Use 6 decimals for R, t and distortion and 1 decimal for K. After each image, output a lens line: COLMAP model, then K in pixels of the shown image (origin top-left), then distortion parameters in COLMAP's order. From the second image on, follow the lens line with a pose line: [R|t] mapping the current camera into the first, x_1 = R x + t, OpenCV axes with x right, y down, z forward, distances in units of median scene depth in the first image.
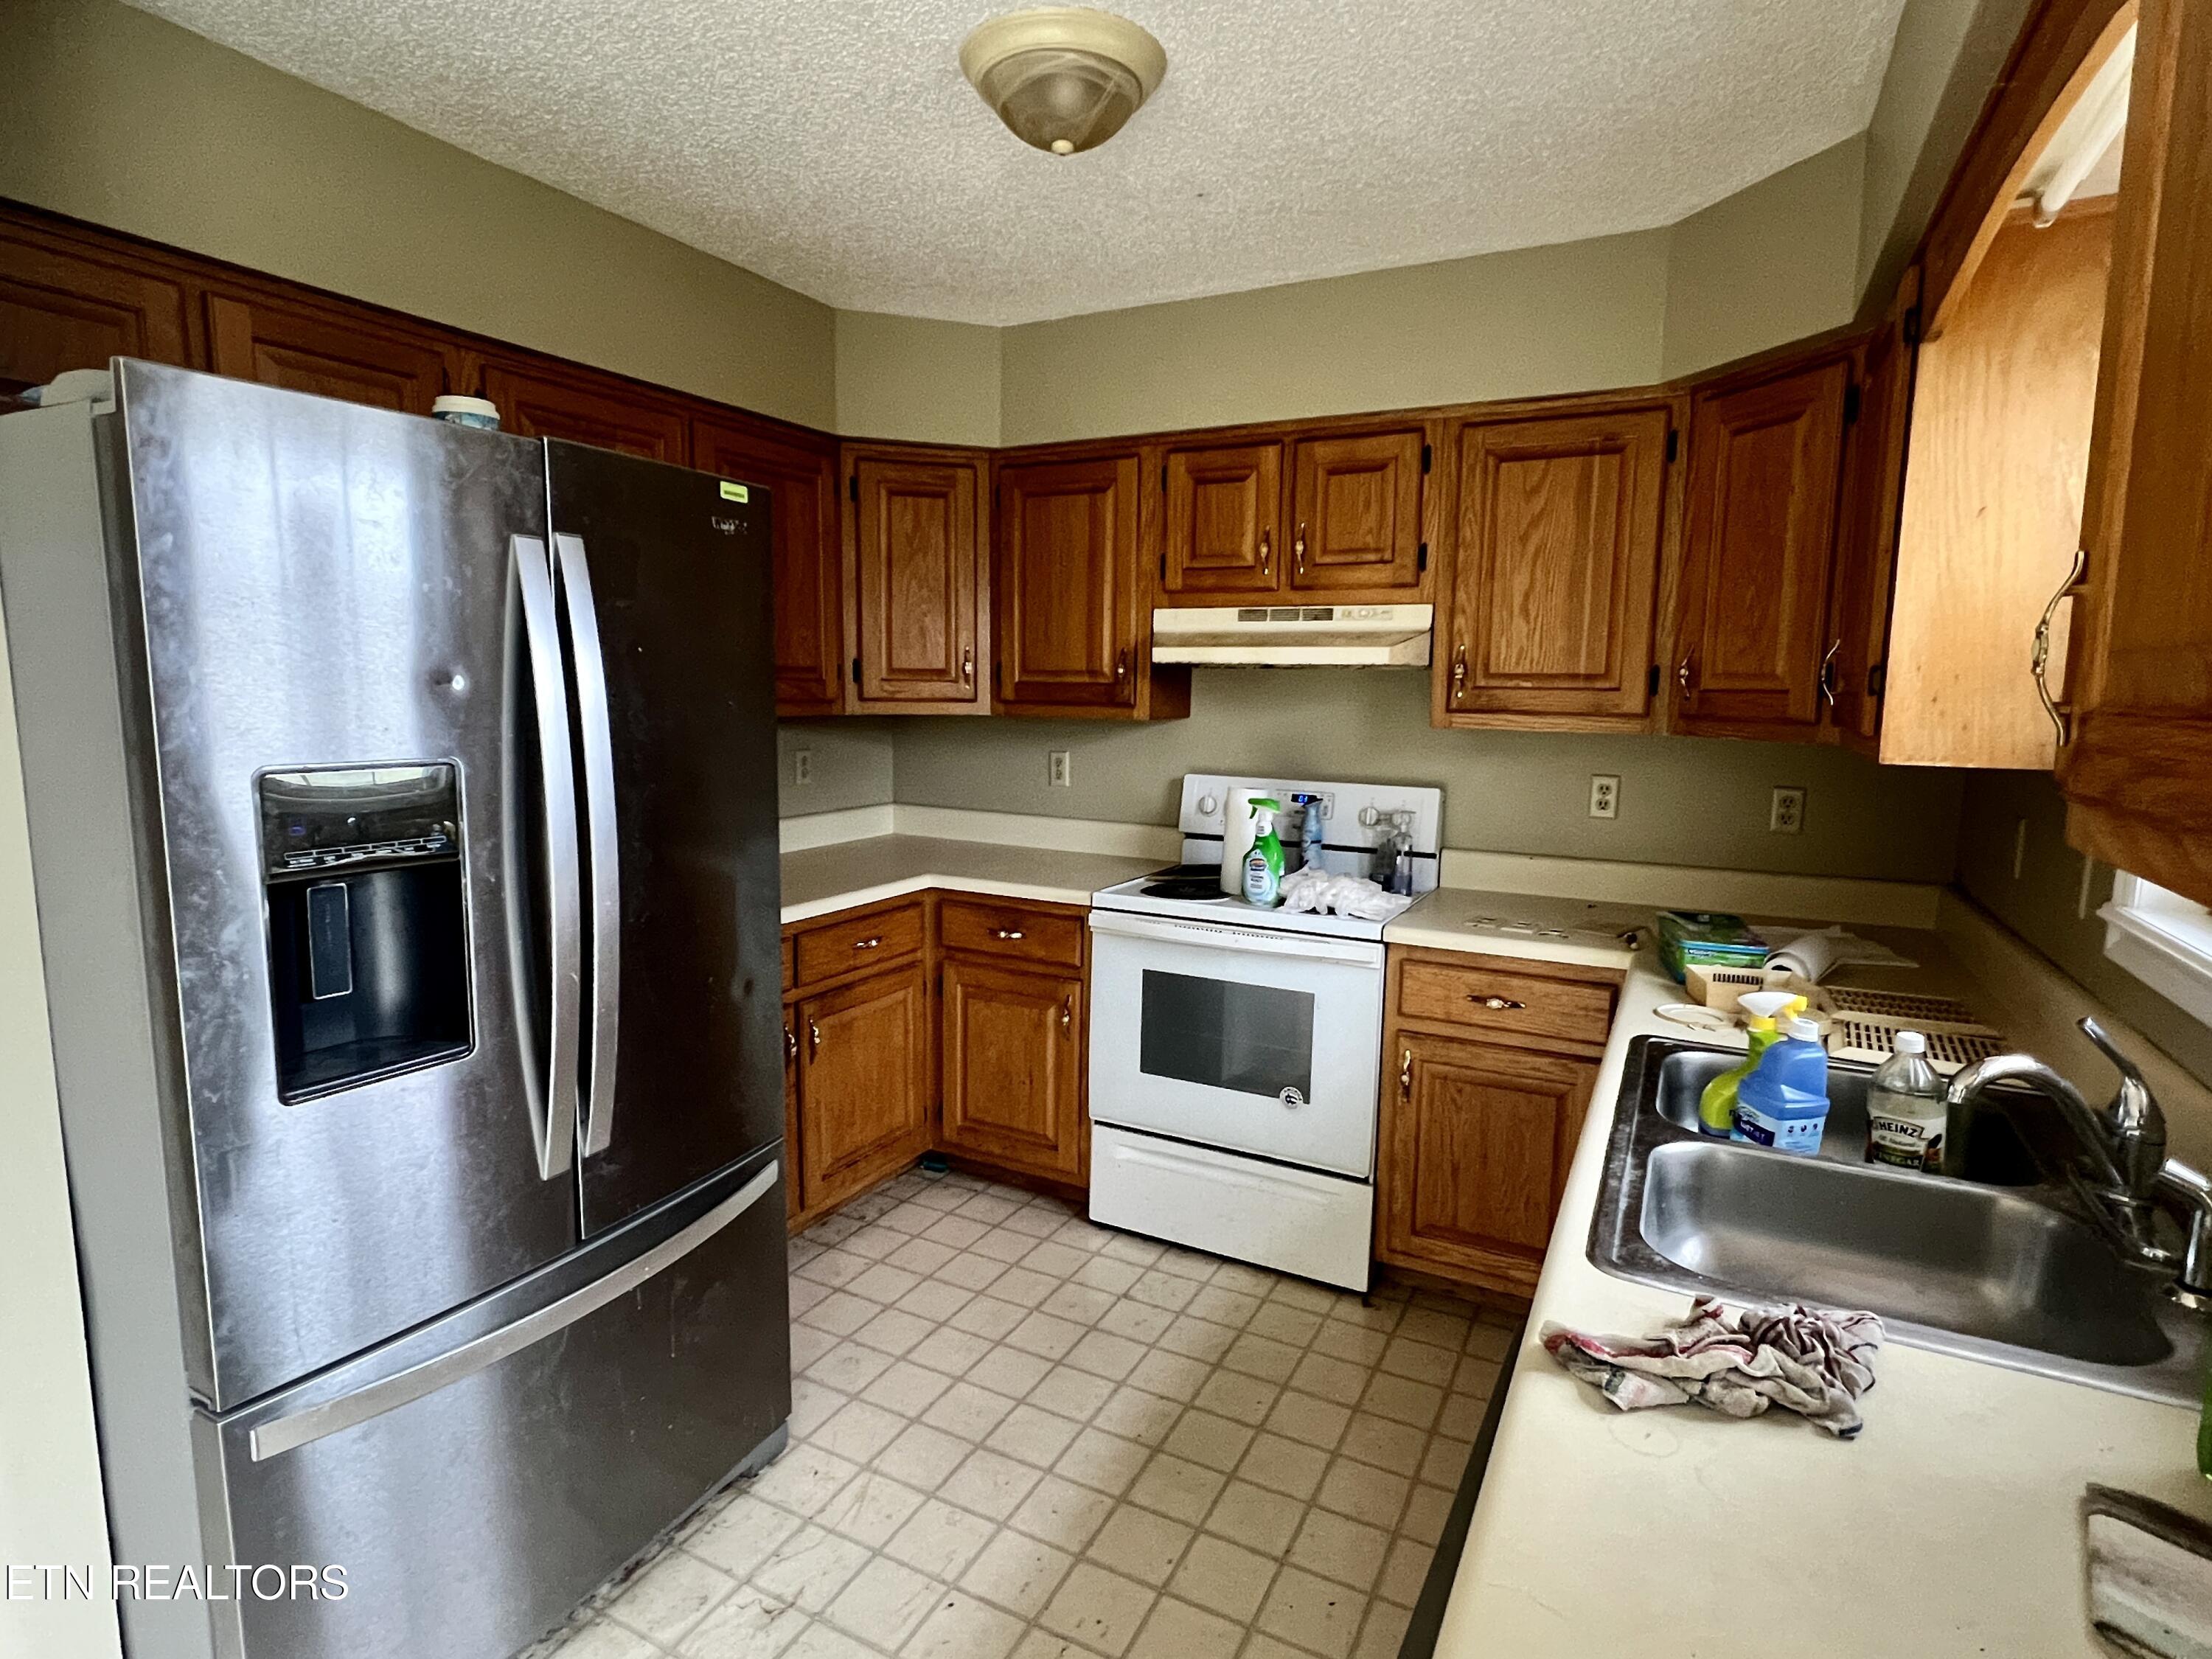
lens RADIAL K [[1142.6, 0, 1105.7], [0, 1142.6, 837.6], [0, 0, 1]] dist [-0.000633, 0.000109]
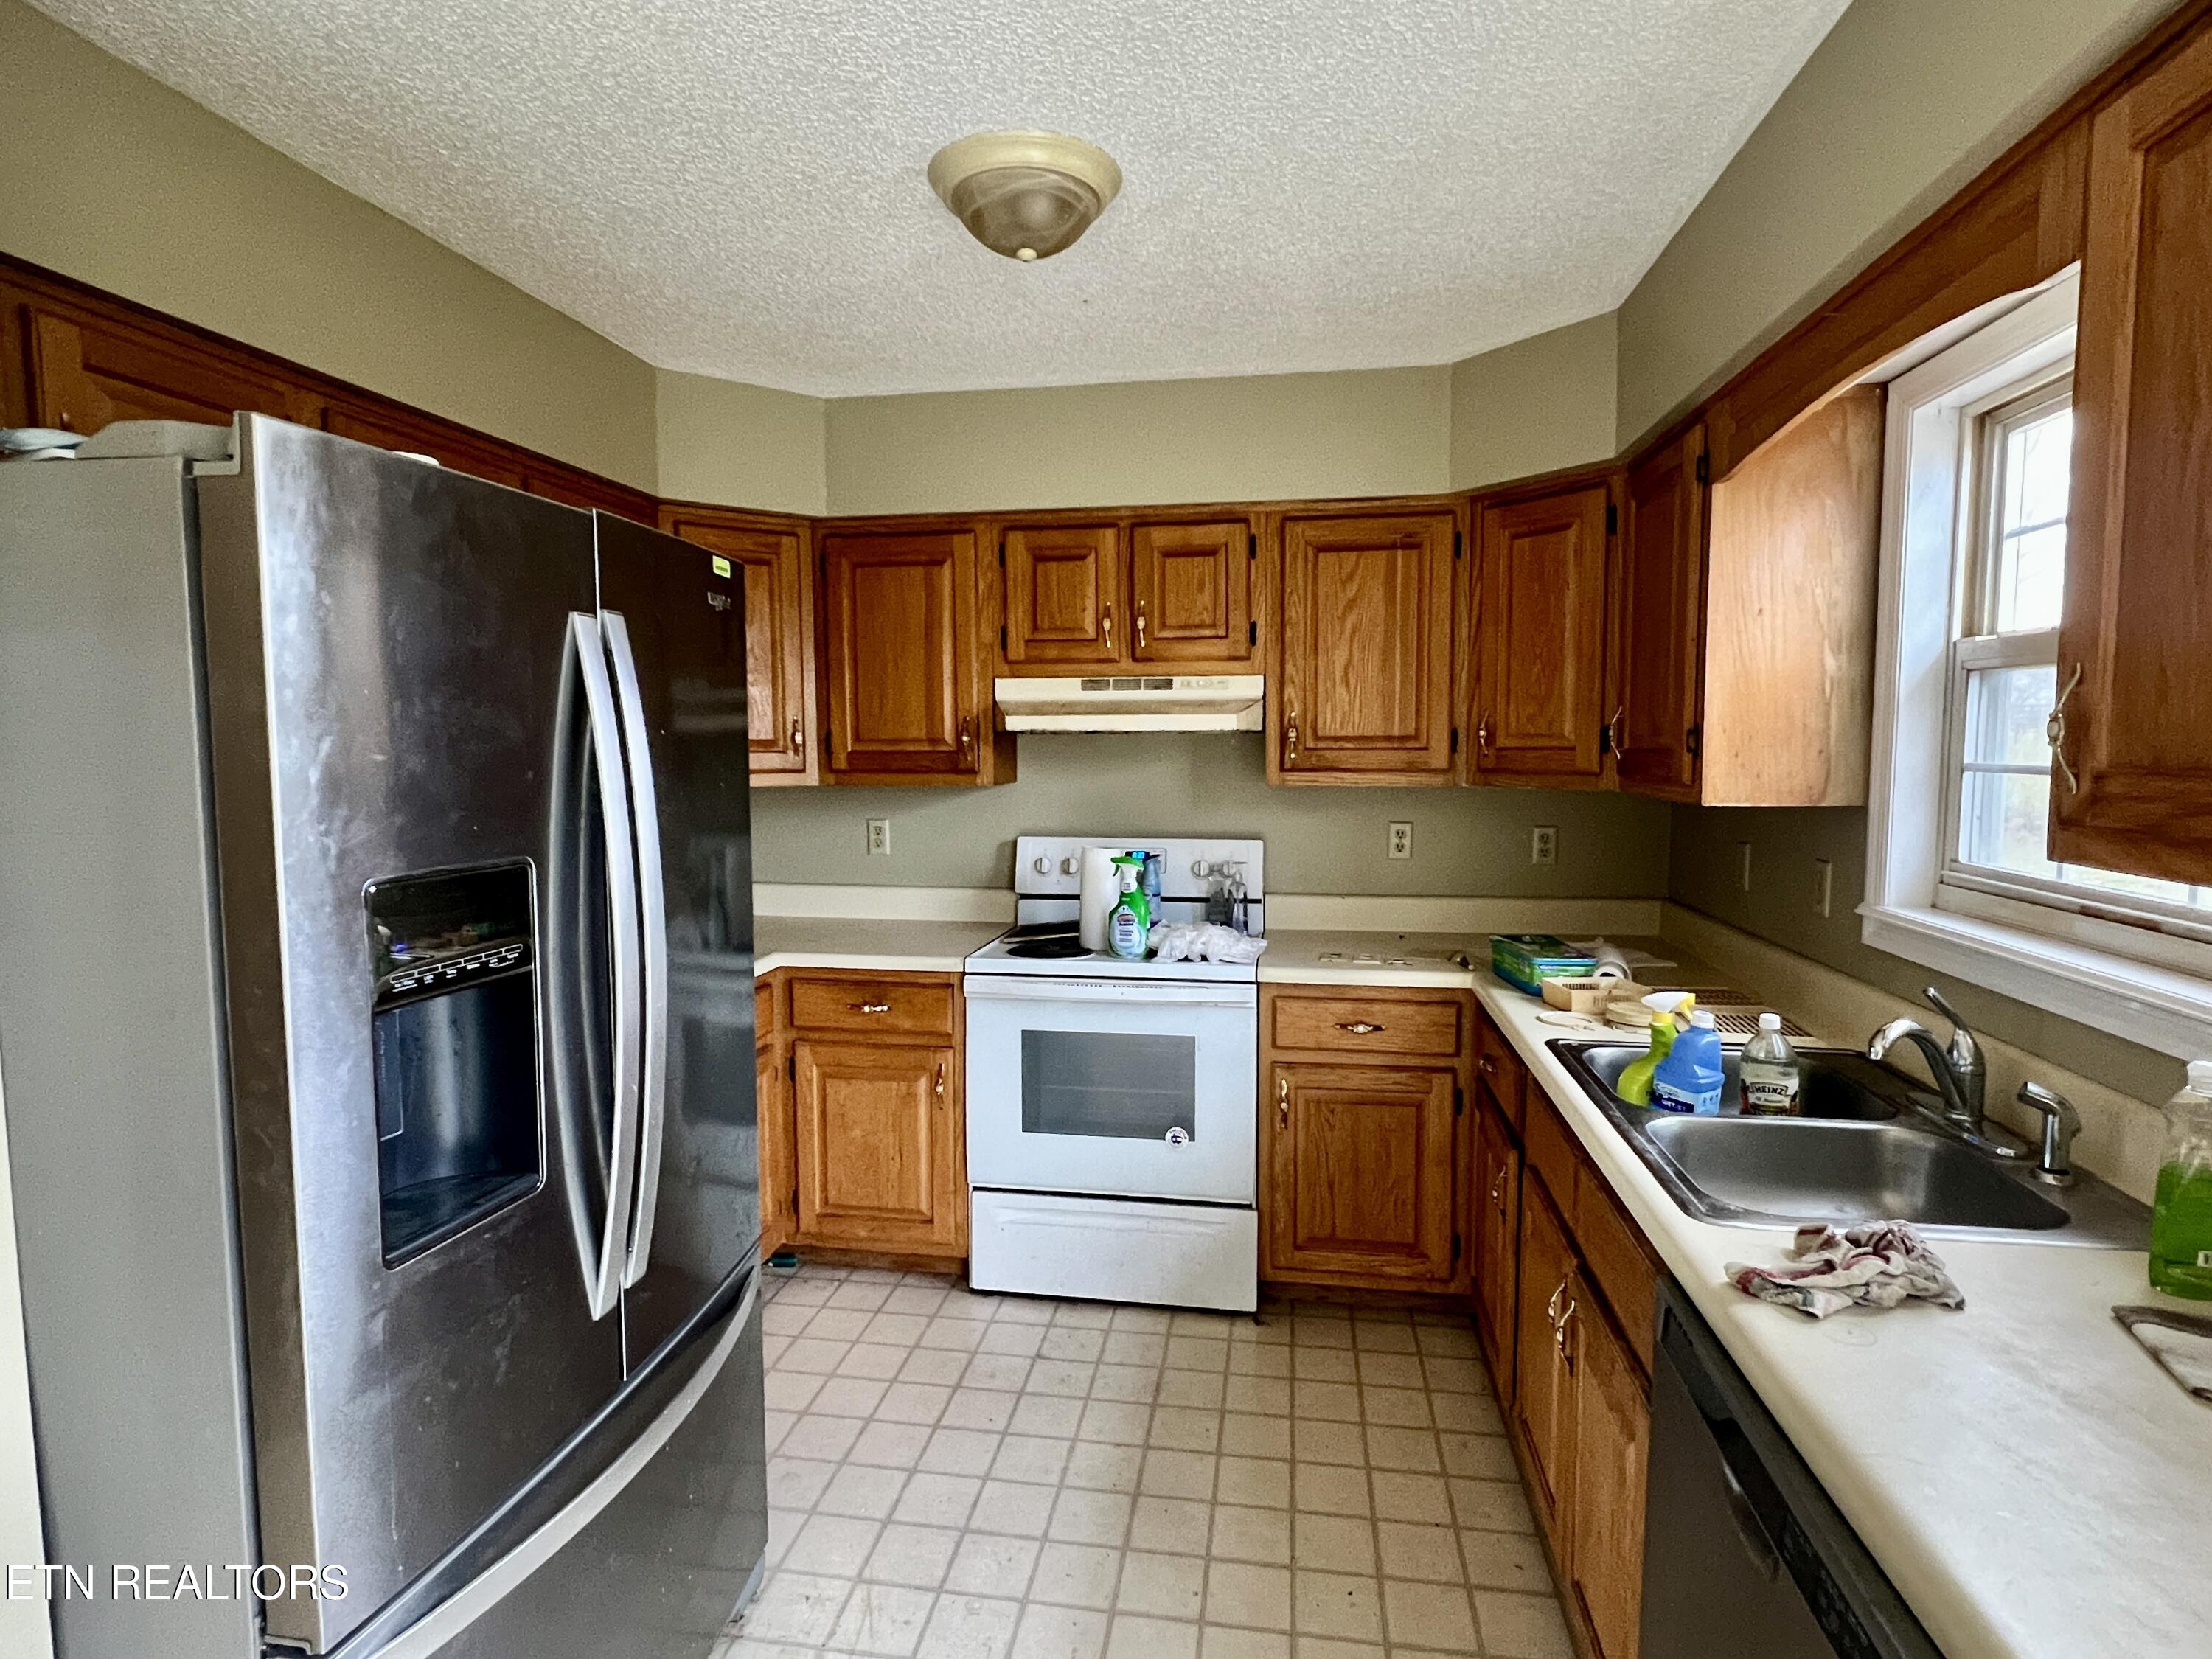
lens RADIAL K [[1142.6, 0, 1105.7], [0, 1142.6, 837.6], [0, 0, 1]] dist [-0.000633, 0.000109]
pose [[0.949244, -0.044193, 0.311421, -0.217530], [0.059676, 0.997402, -0.040359, -0.010881], [-0.308828, 0.056895, 0.949415, -0.000627]]
